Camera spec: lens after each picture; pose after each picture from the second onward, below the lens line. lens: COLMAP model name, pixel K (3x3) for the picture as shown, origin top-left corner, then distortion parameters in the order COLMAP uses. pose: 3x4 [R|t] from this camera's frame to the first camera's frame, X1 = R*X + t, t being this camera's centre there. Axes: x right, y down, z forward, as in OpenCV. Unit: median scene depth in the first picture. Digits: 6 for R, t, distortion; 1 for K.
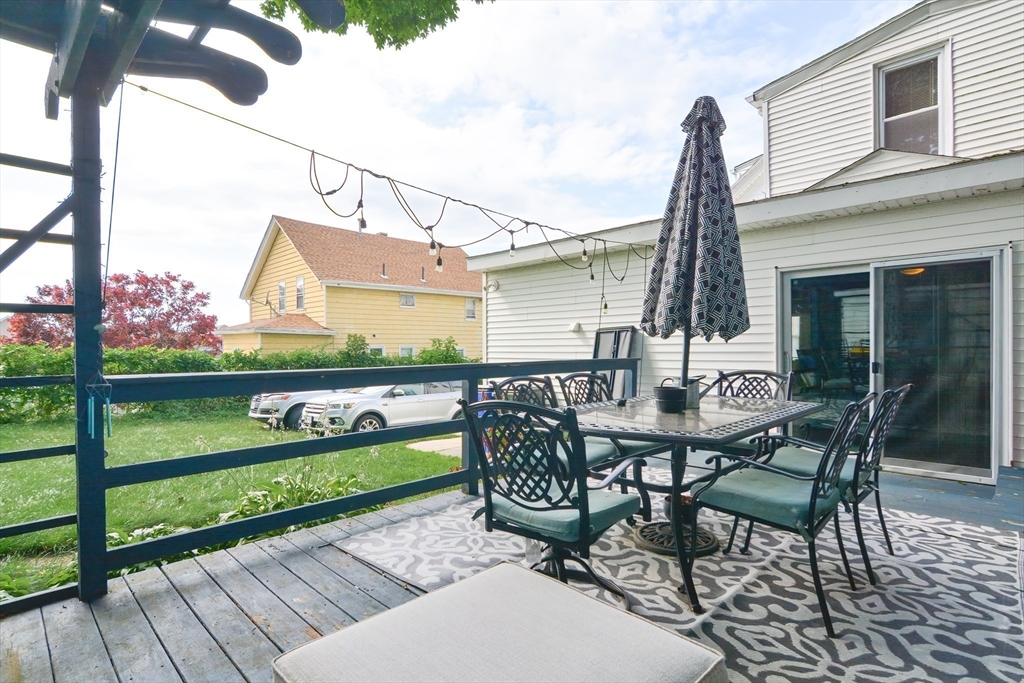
lens RADIAL K [[513.2, 0, 512.0], [0, 513.2, 341.5], [0, 0, 1]] dist [0.002058, 0.000644]
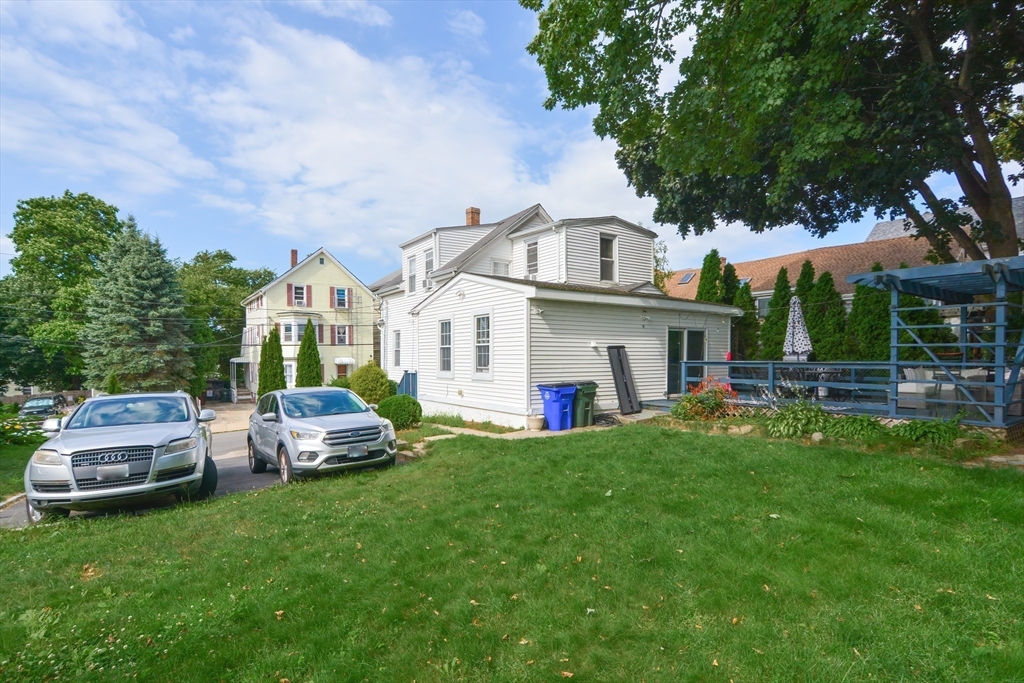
lens RADIAL K [[509.2, 0, 506.5], [0, 509.2, 371.3], [0, 0, 1]] dist [-0.015900, 0.000688]
pose [[0.174953, -0.019543, 0.984383, -2.125945], [-0.008125, 0.999740, 0.021292, 0.035440], [-0.984543, -0.011724, 0.174748, 1.362351]]
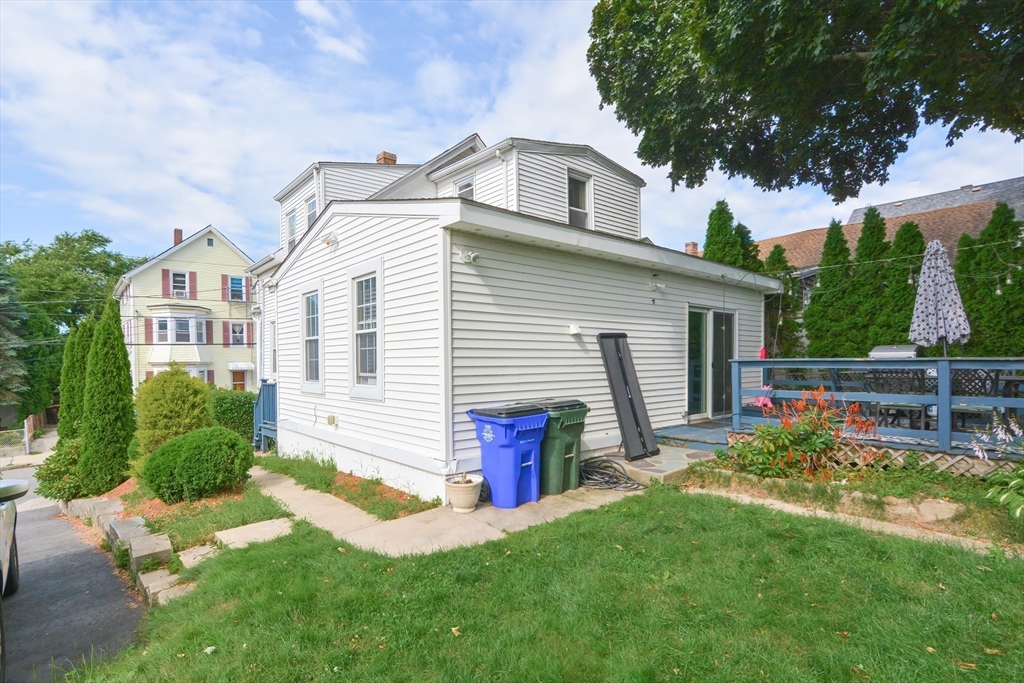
lens RADIAL K [[509.2, 0, 506.5], [0, 509.2, 371.3], [0, 0, 1]] dist [-0.015900, 0.000688]
pose [[0.067435, -0.012123, 0.997650, -1.058239], [-0.000385, 0.999926, 0.012177, 0.045236], [-0.997724, -0.001205, 0.067425, 1.456868]]
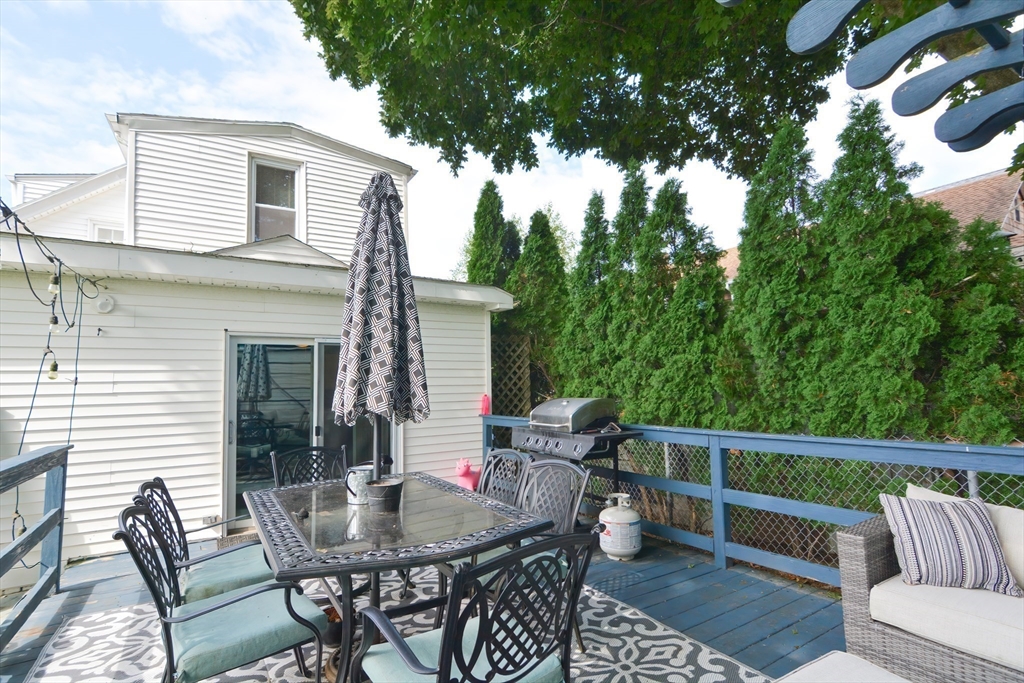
lens RADIAL K [[497.7, 0, 510.2], [0, 497.7, 358.8], [0, 0, 1]] dist [-0.025037, -0.000098]
pose [[0.231007, 0.056272, 0.971323, -0.233216], [0.007768, 0.998188, -0.059676, -0.034480], [-0.972921, 0.021331, 0.230151, 0.293317]]
